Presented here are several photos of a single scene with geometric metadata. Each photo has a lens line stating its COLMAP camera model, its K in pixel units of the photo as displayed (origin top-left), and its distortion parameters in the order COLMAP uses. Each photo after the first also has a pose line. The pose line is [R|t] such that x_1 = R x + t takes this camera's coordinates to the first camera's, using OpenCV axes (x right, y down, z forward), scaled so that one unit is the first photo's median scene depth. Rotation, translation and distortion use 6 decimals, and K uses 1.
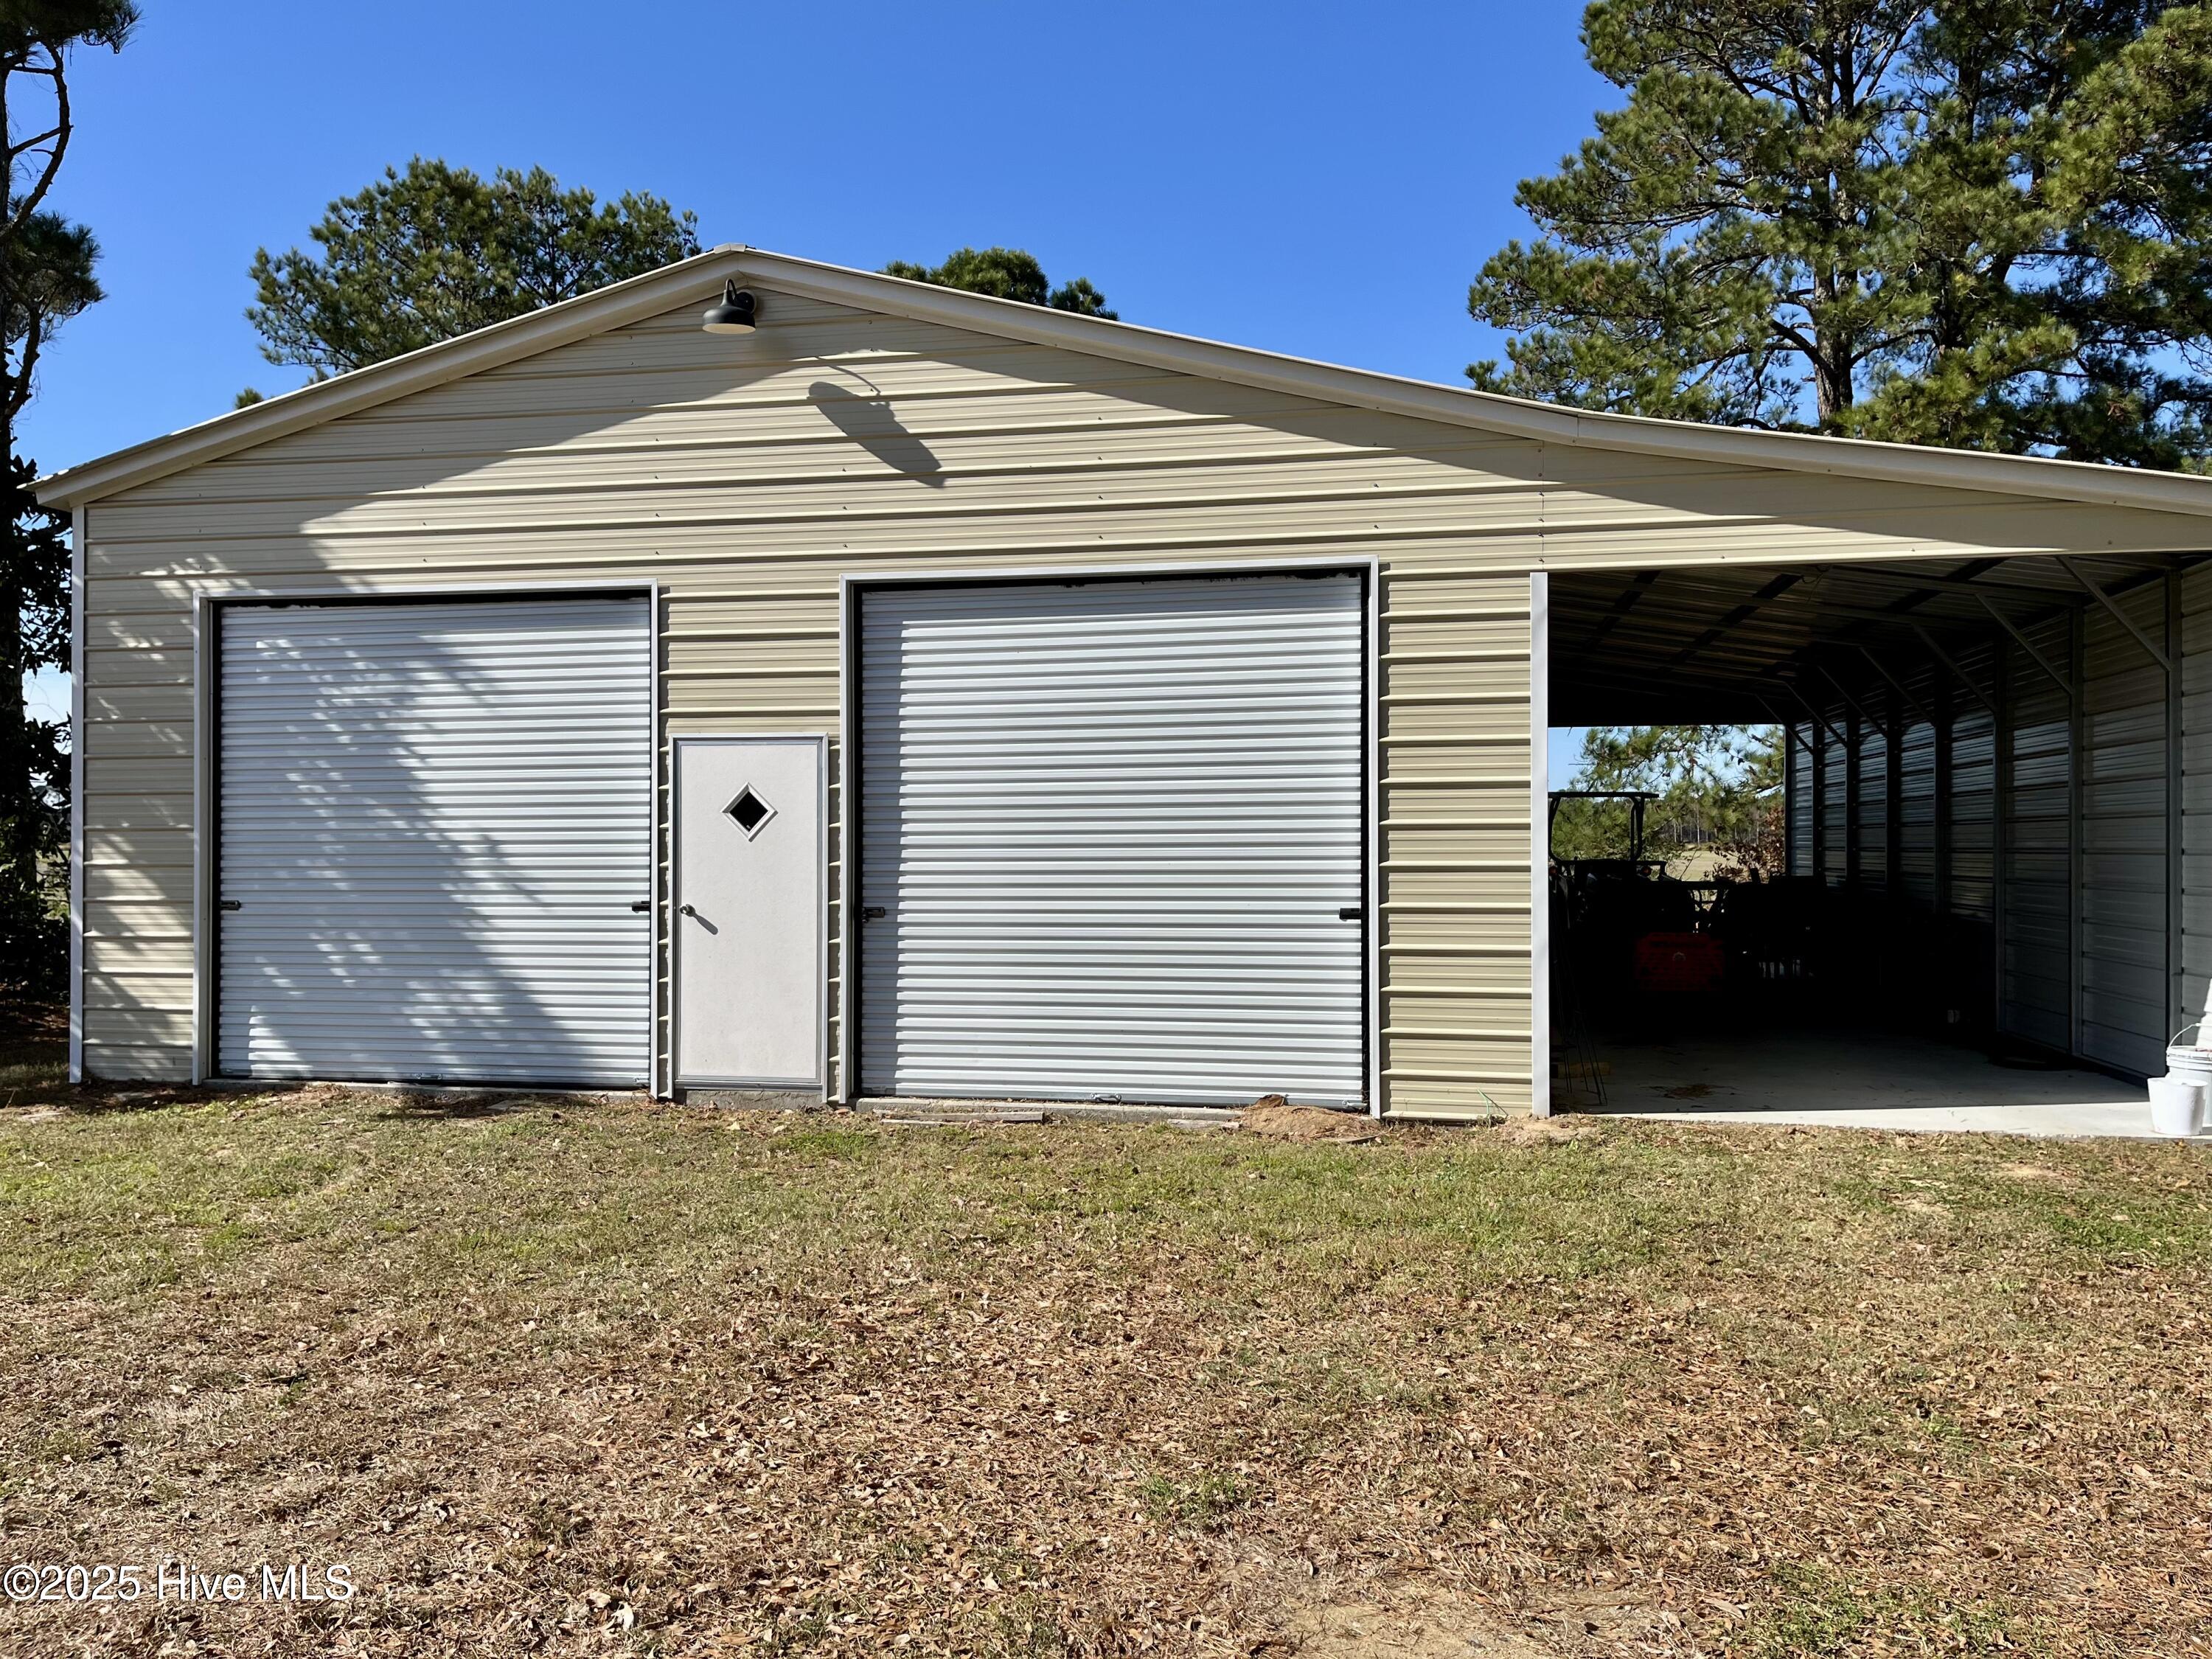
lens RADIAL K [[1640.9, 0, 1106.0], [0, 1640.9, 829.5], [0, 0, 1]] dist [0.070915, -0.085745]
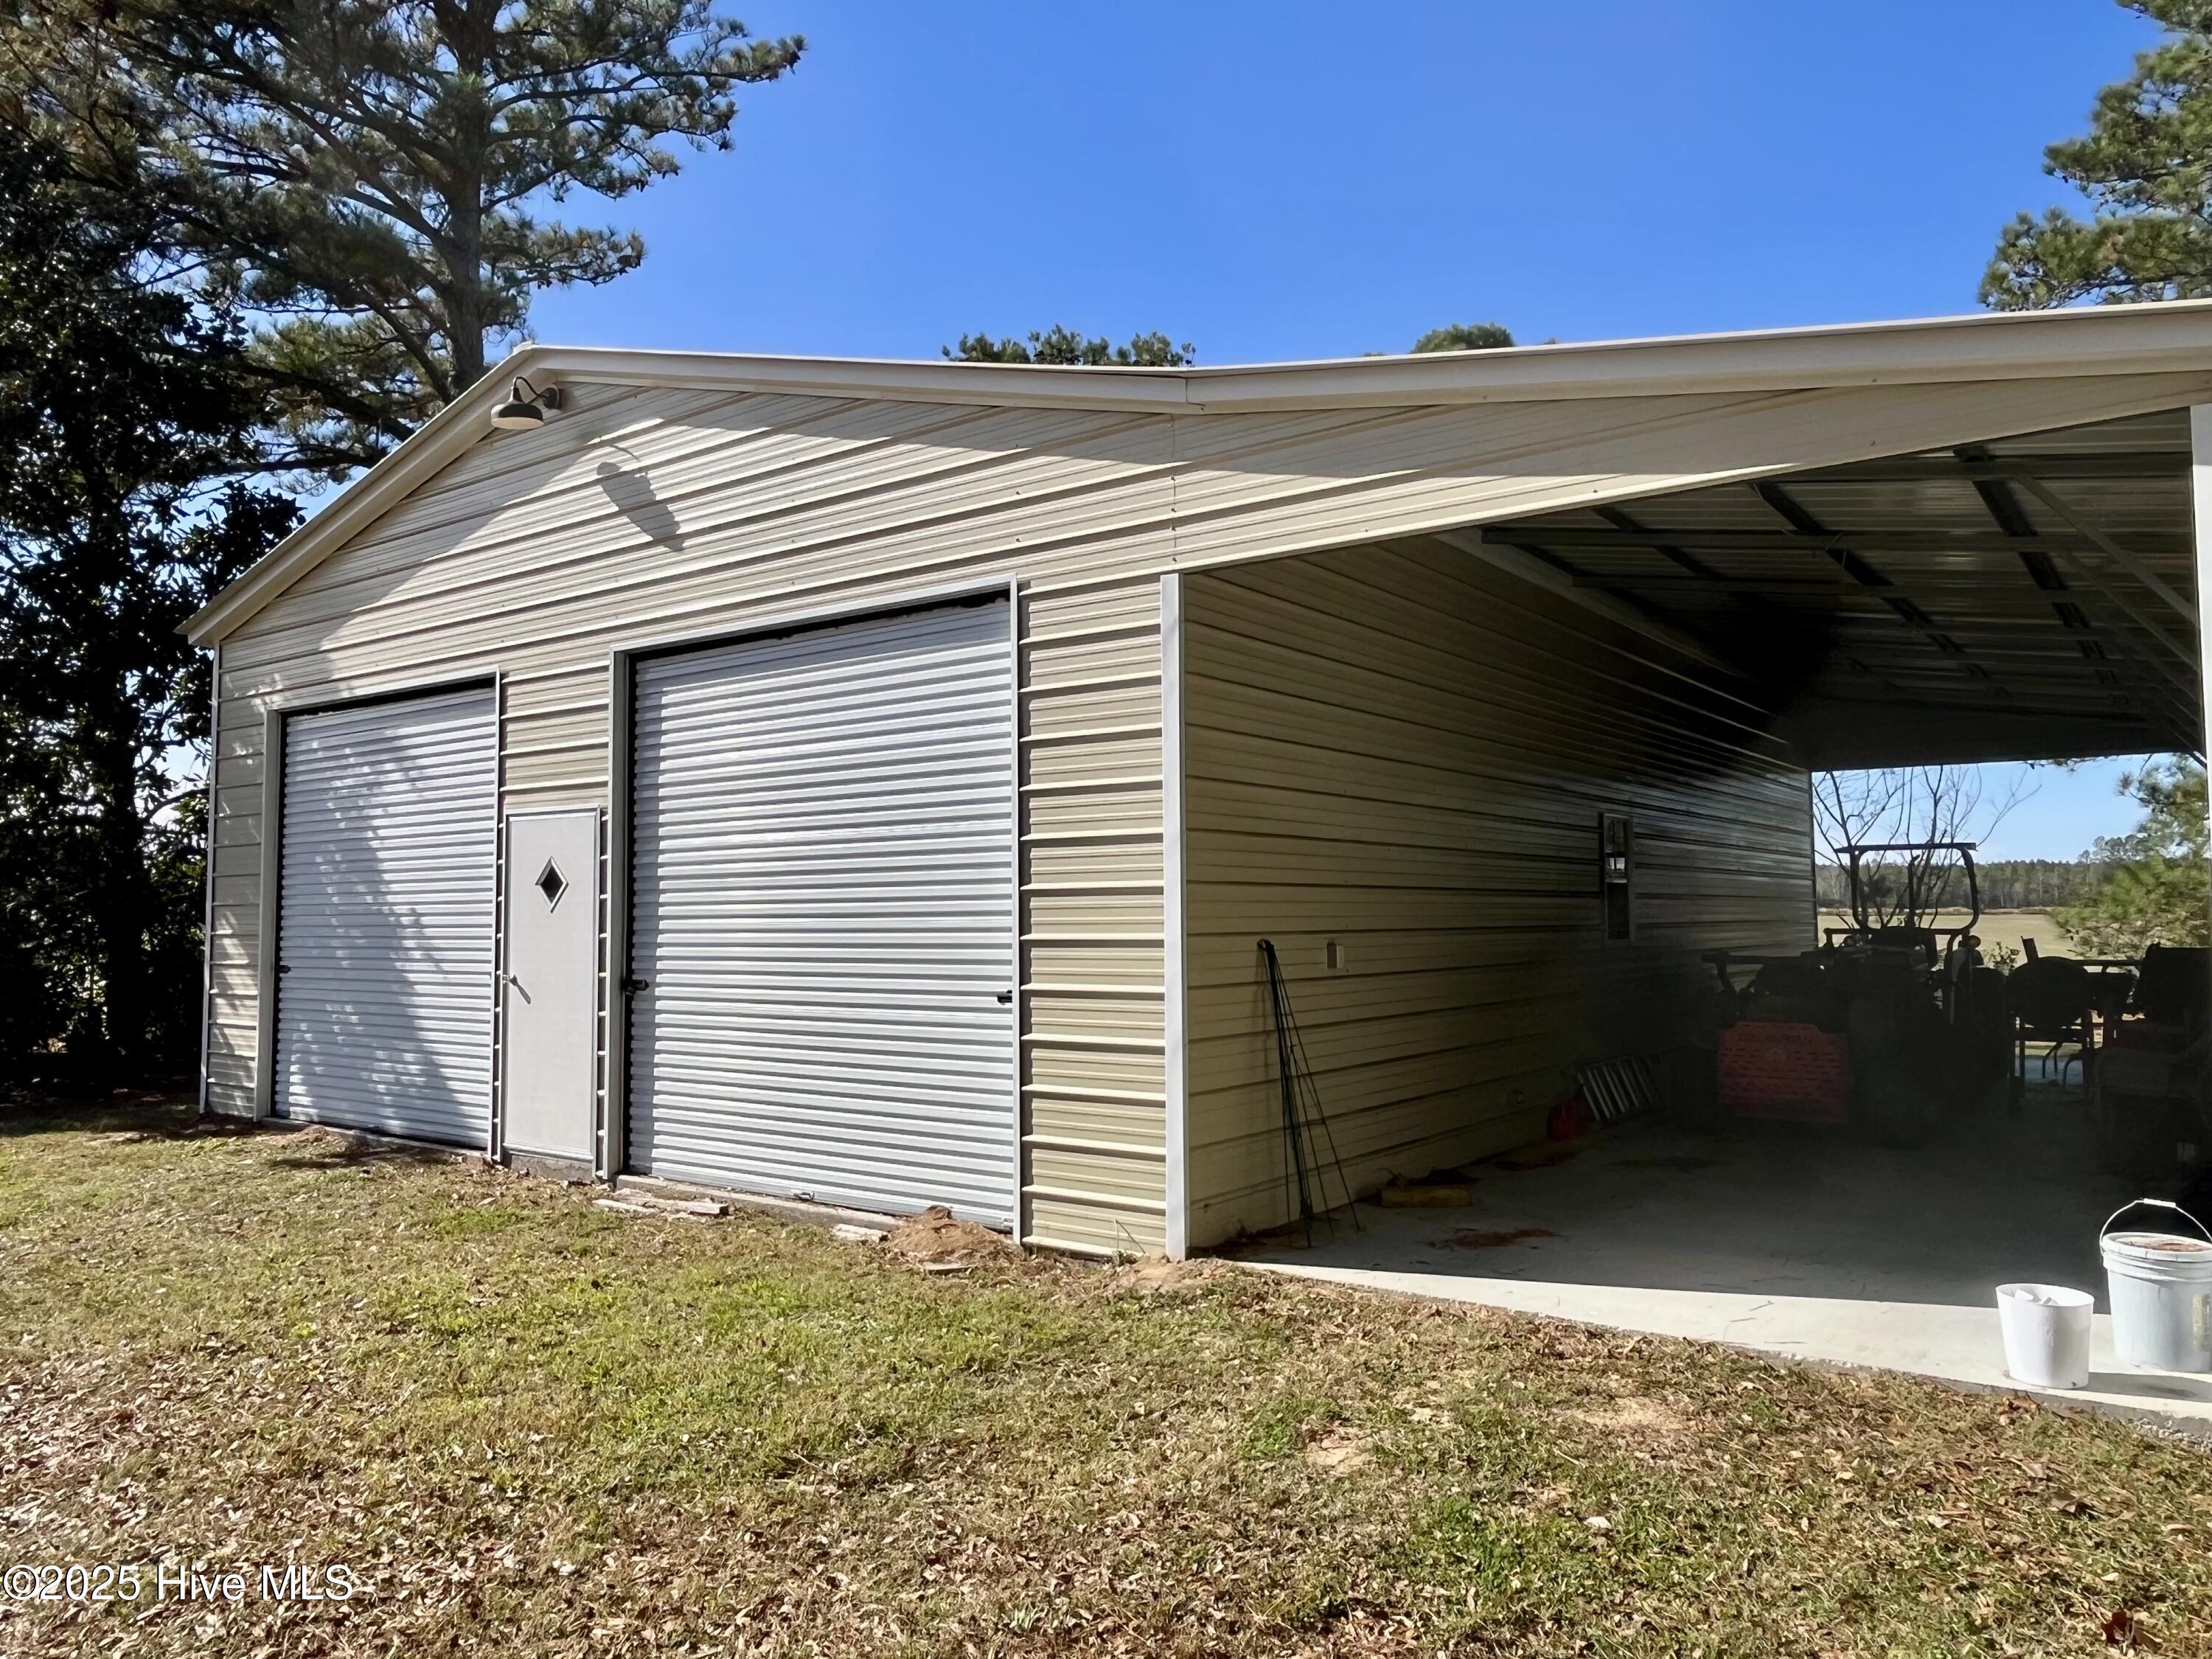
lens RADIAL K [[1530.2, 0, 1106.9], [0, 1530.2, 815.9], [0, 0, 1]] dist [-0.004527, -0.001083]
pose [[0.902333, -0.032449, -0.429817, 0.498292], [0.009457, 0.998413, -0.055521, 0.002945], [0.430937, 0.046034, 0.901207, 0.288122]]
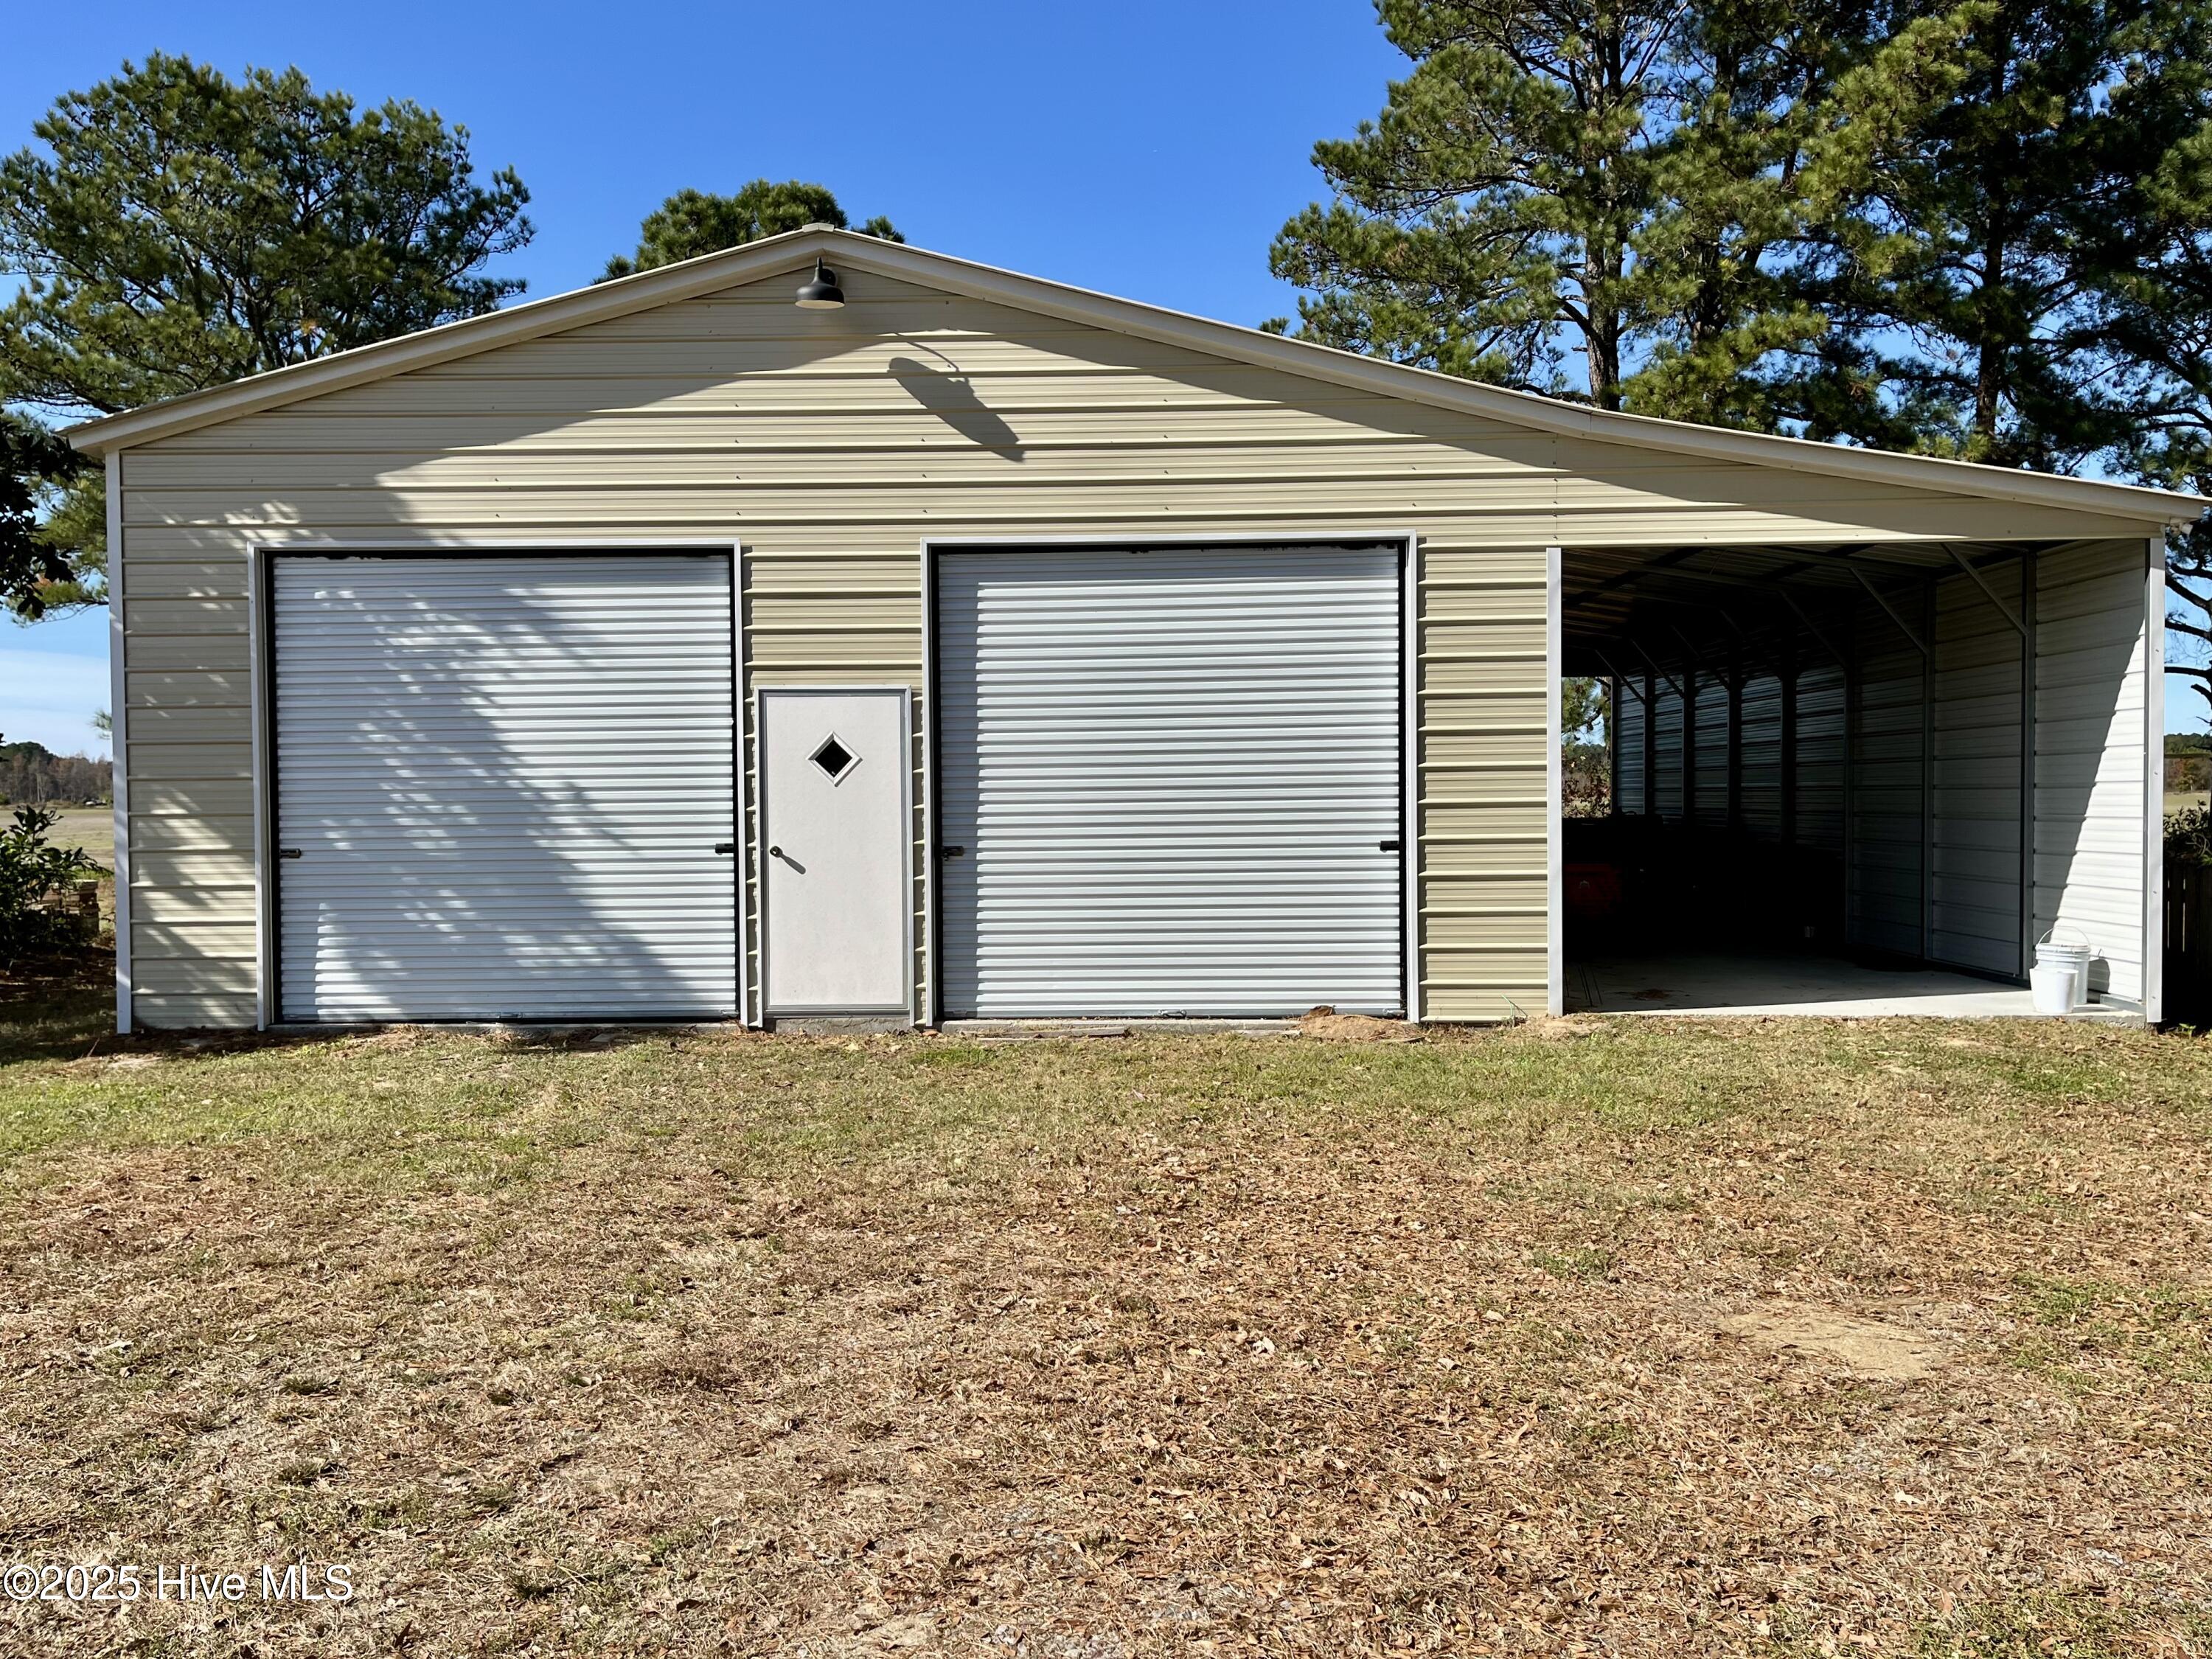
lens RADIAL K [[1690.2, 0, 1106.0], [0, 1690.2, 829.5], [0, 0, 1]] dist [0.074873, -0.097937]
pose [[0.985931, -0.011577, 0.166754, -0.224302], [0.006736, 0.999540, 0.029567, 0.003795], [-0.167019, -0.028028, 0.985555, -0.116000]]
